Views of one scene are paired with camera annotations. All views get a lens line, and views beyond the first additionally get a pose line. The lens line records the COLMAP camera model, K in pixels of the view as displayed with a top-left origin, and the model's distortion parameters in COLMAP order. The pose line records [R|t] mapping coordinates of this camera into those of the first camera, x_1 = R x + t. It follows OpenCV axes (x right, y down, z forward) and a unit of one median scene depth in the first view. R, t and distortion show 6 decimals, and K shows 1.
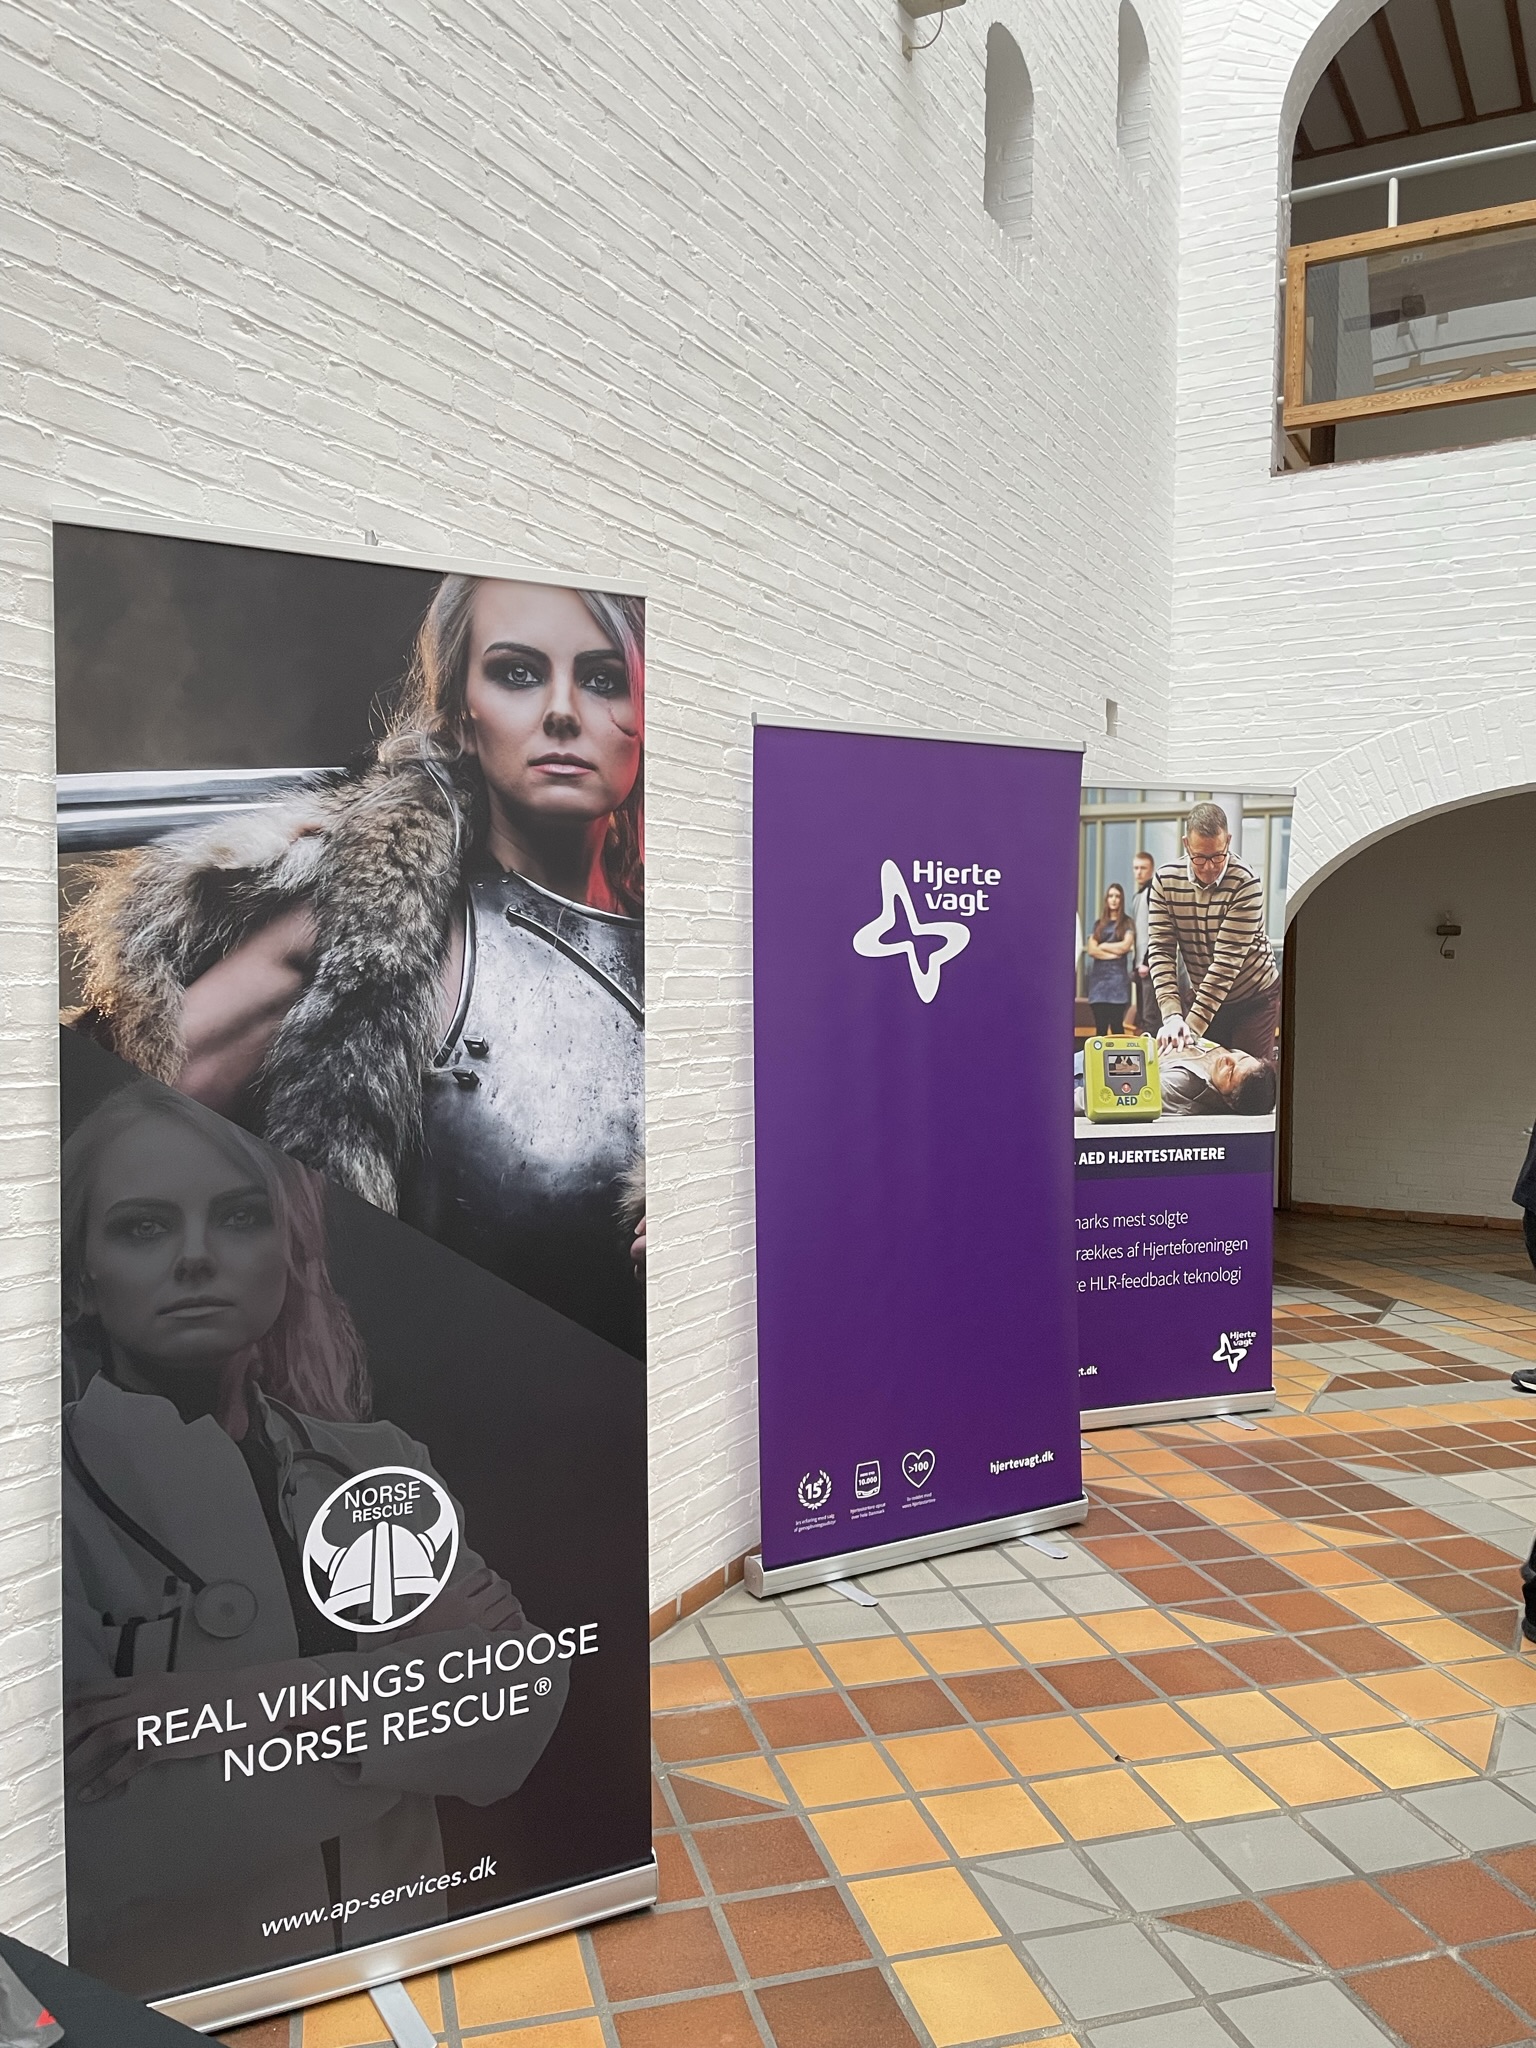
lens RADIAL K [[1569.7, 0, 770.0], [0, 1569.7, 1016.2], [0, 0, 1]] dist [0.029956, -0.011398]
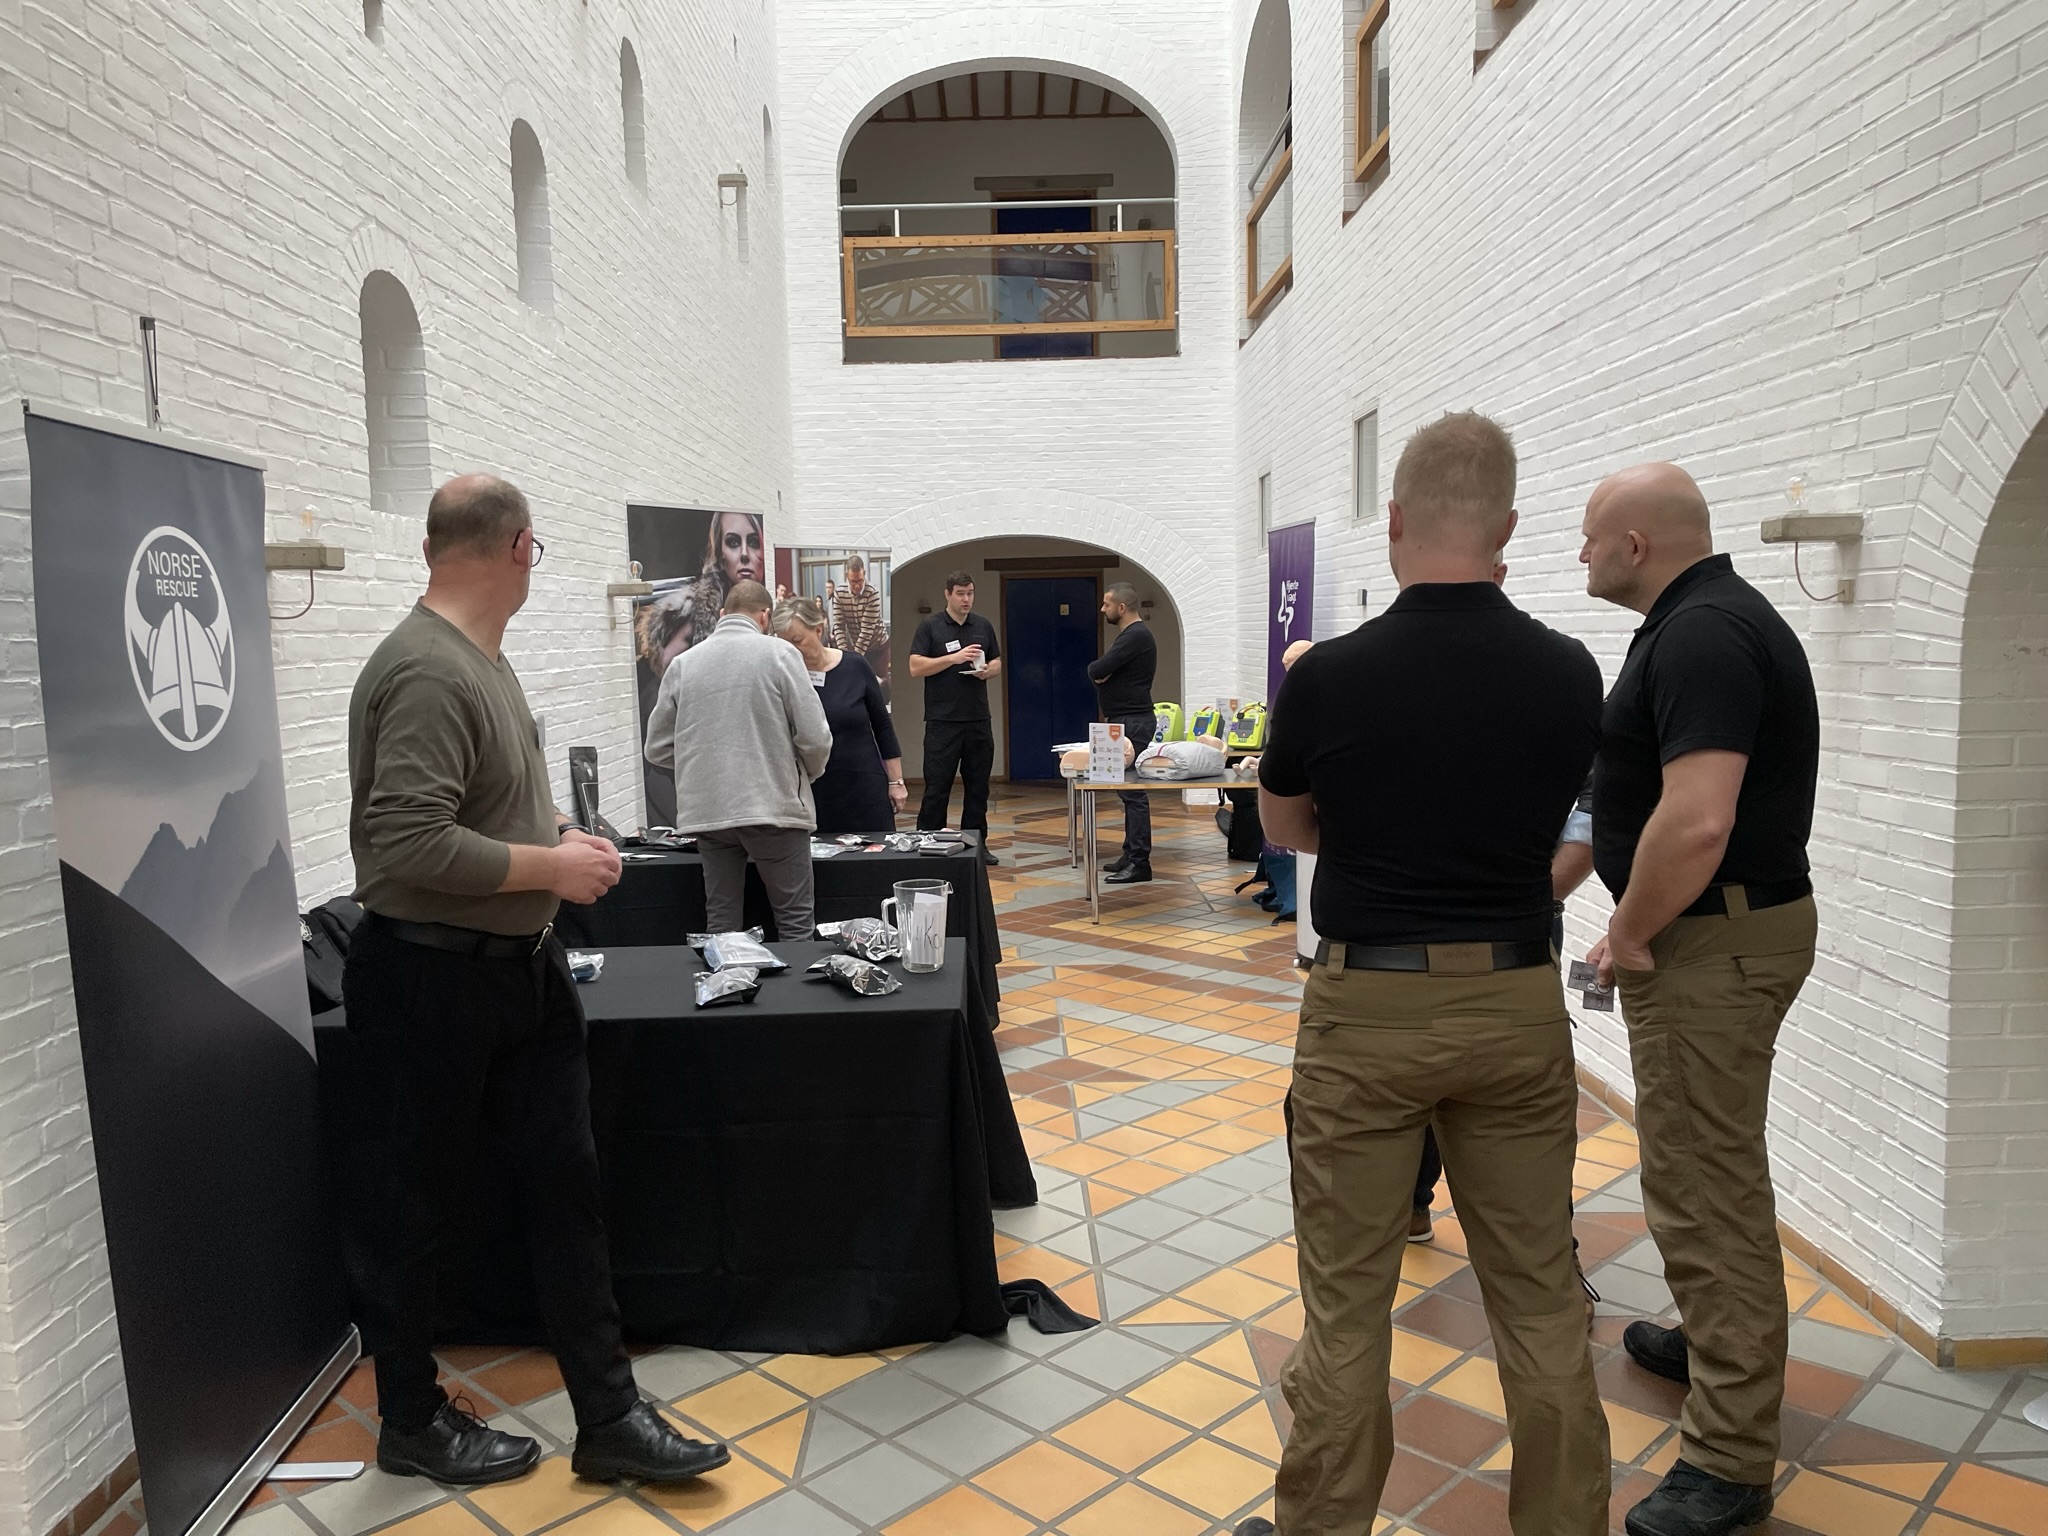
lens RADIAL K [[1569.7, 0, 1022.0], [0, 1569.7, 772.0], [0, 0, 1]] dist [0.029956, -0.011398]
pose [[0.865263, -0.071209, 0.496236, -0.593169], [0.044216, 0.996843, 0.065947, 0.023536], [-0.499365, -0.035120, 0.865680, -0.937451]]
